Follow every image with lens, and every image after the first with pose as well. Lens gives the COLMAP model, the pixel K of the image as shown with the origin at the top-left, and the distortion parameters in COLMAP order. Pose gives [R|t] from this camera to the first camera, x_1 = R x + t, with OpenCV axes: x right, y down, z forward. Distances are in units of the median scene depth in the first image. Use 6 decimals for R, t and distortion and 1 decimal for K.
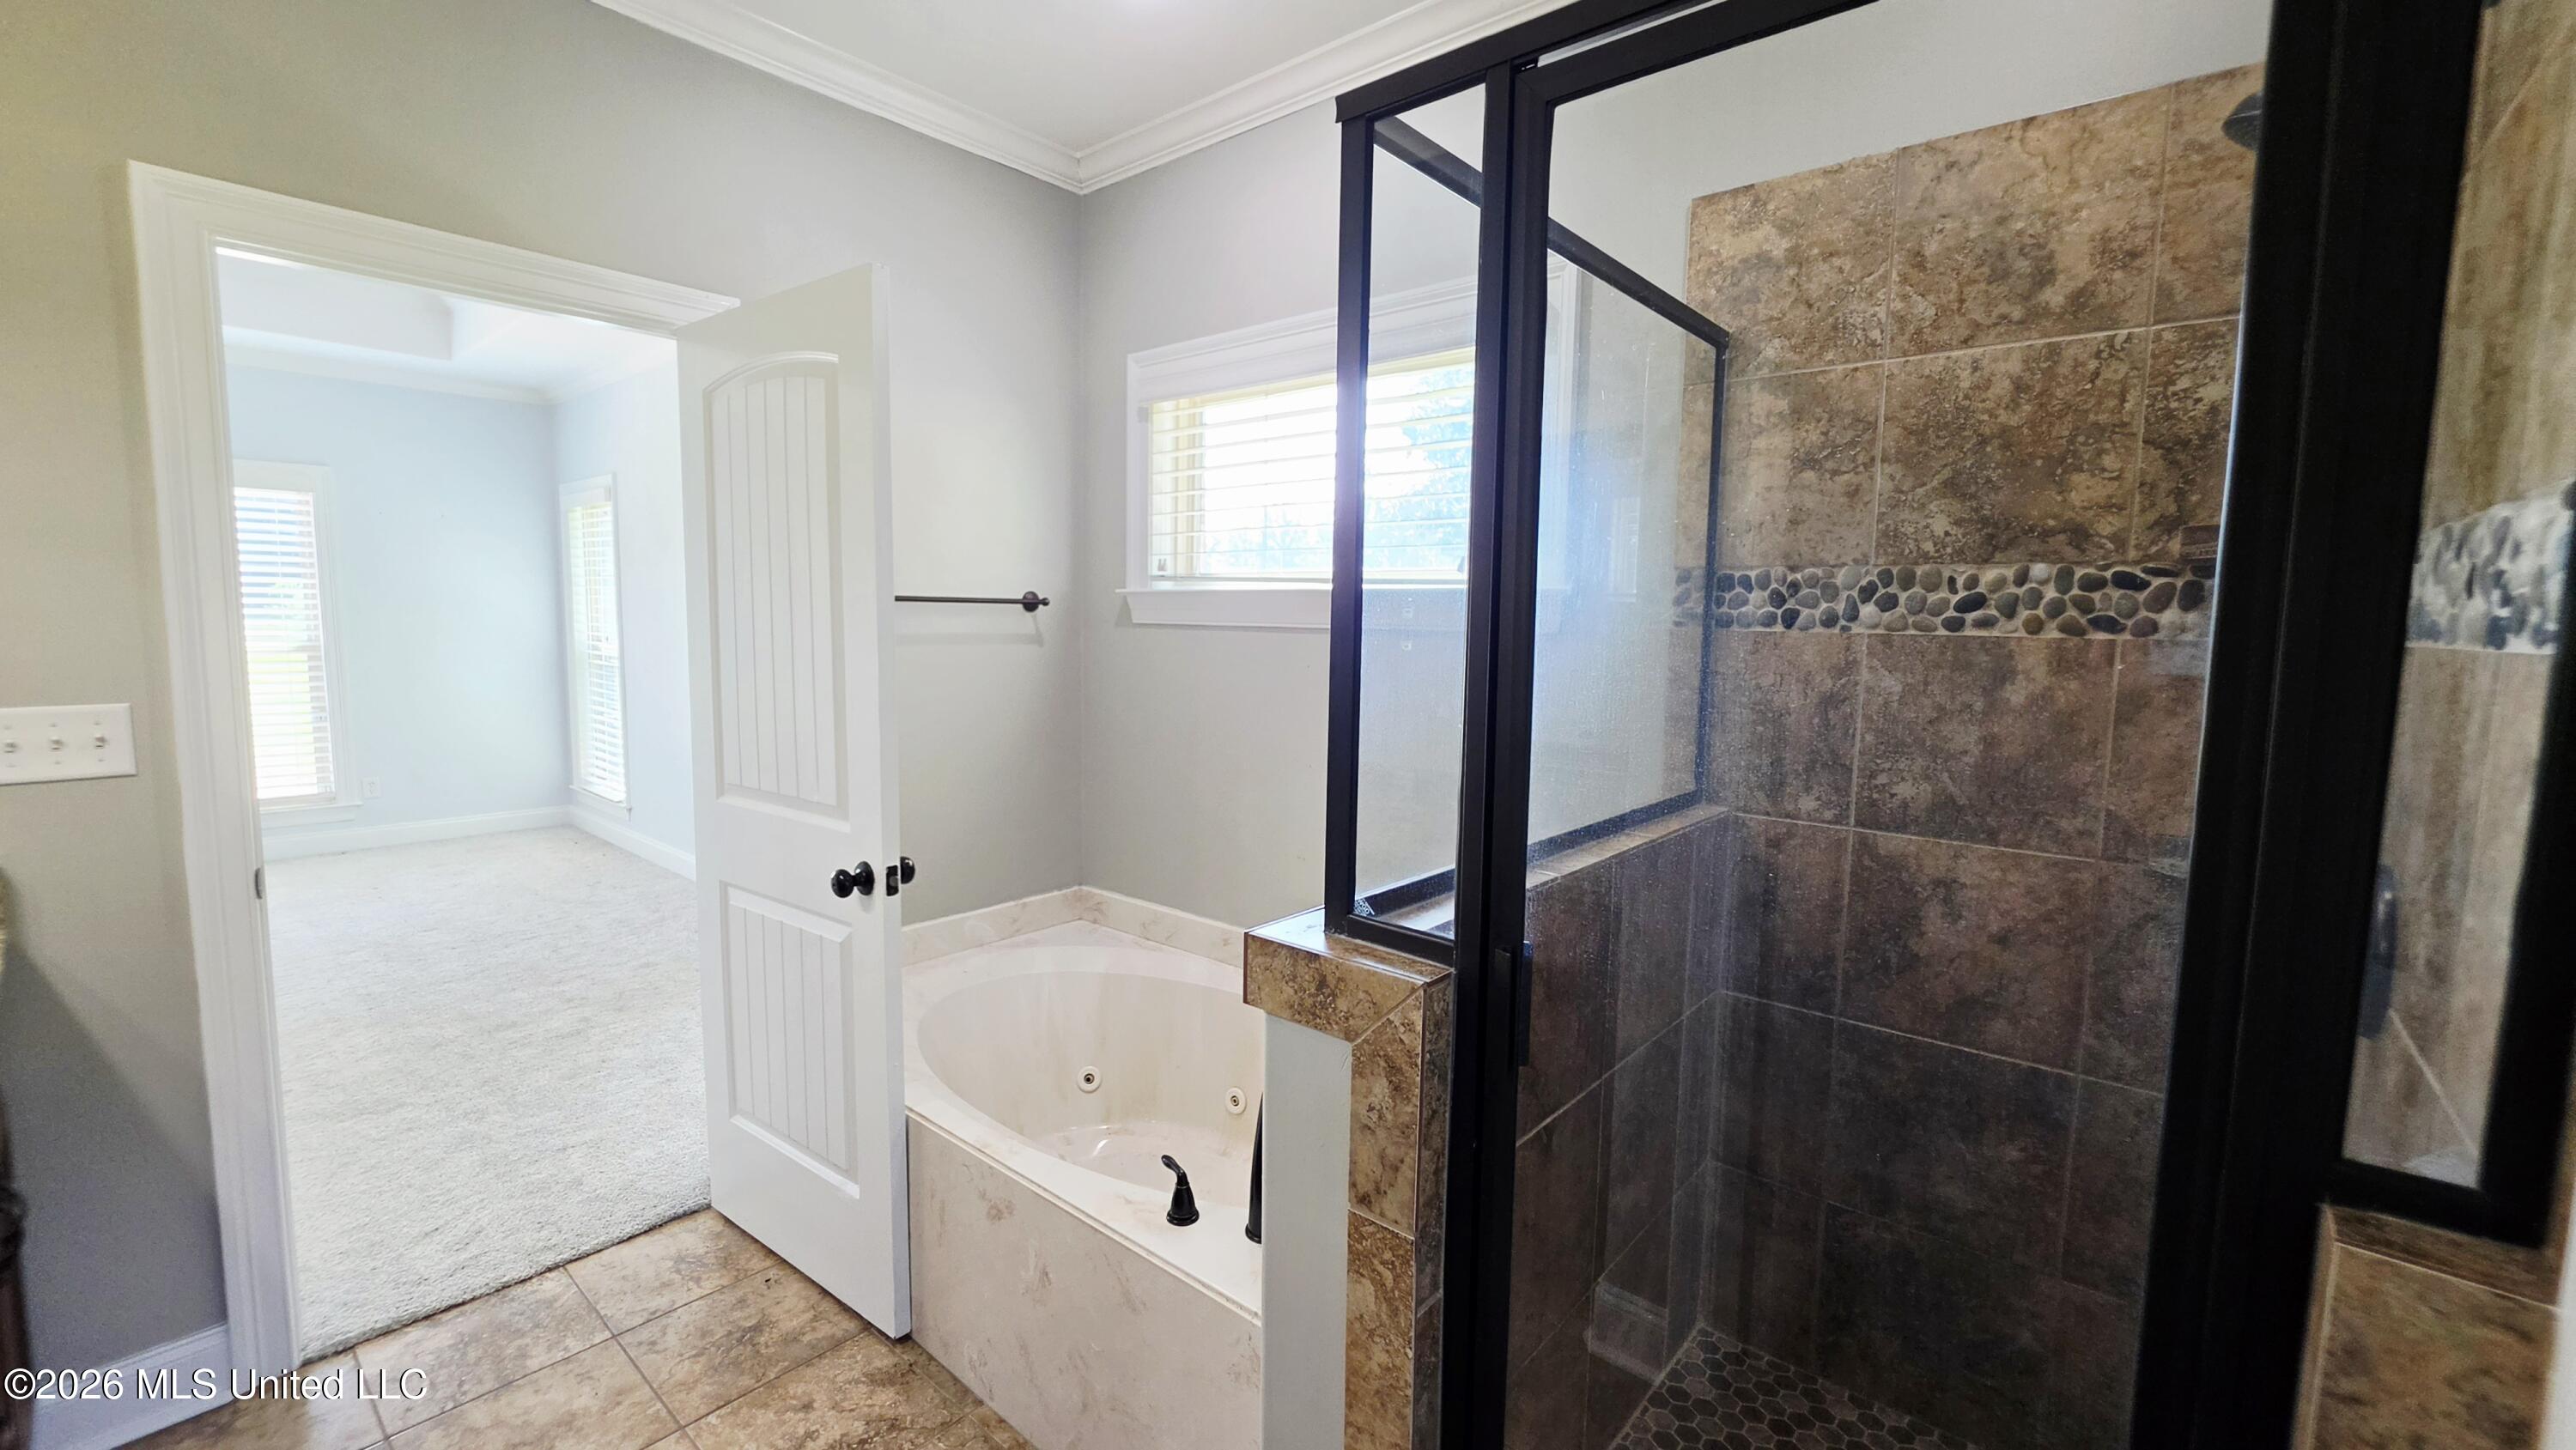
lens RADIAL K [[1029.5, 0, 1288.6], [0, 1029.5, 717.9], [0, 0, 1]] dist [-0.008781, 0.002015]
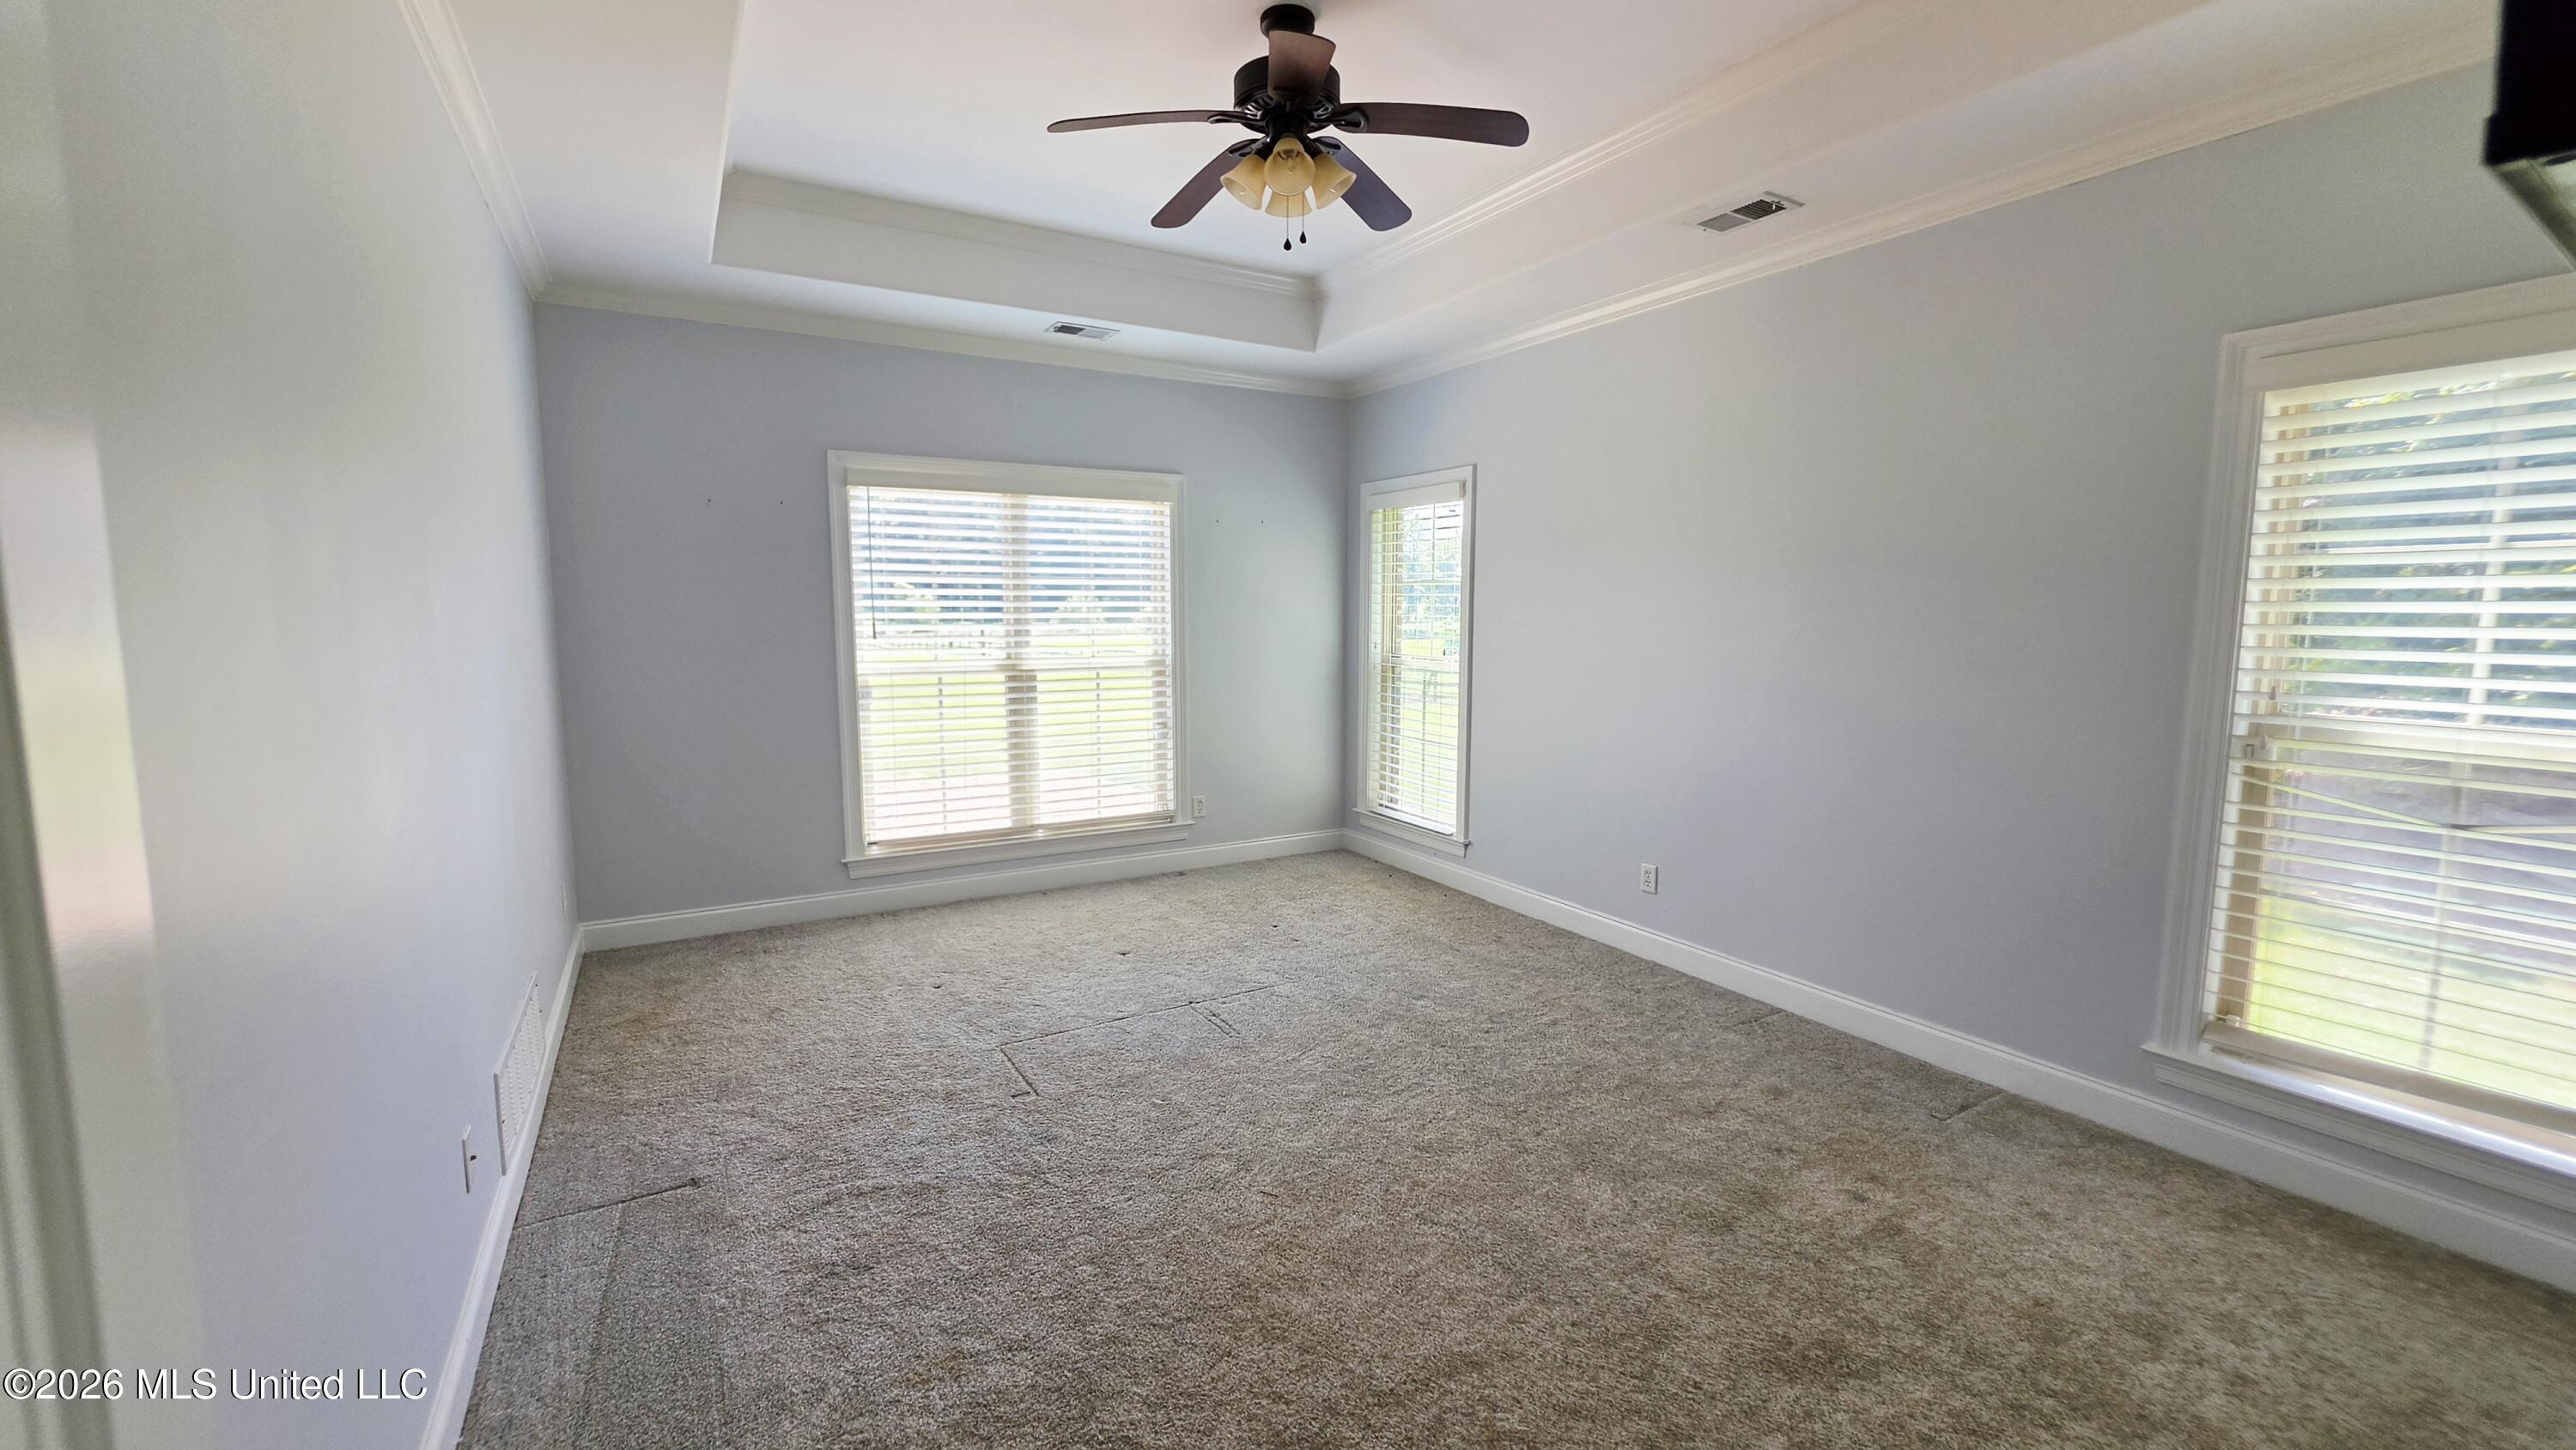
lens RADIAL K [[1029.5, 0, 1288.6], [0, 1029.5, 717.9], [0, 0, 1]] dist [-0.008781, 0.002015]
pose [[0.945069, 0.020832, -0.326208, -0.634538], [-0.019249, 0.999782, 0.008080, -0.031960], [0.326305, -0.001357, 0.945264, 0.139338]]
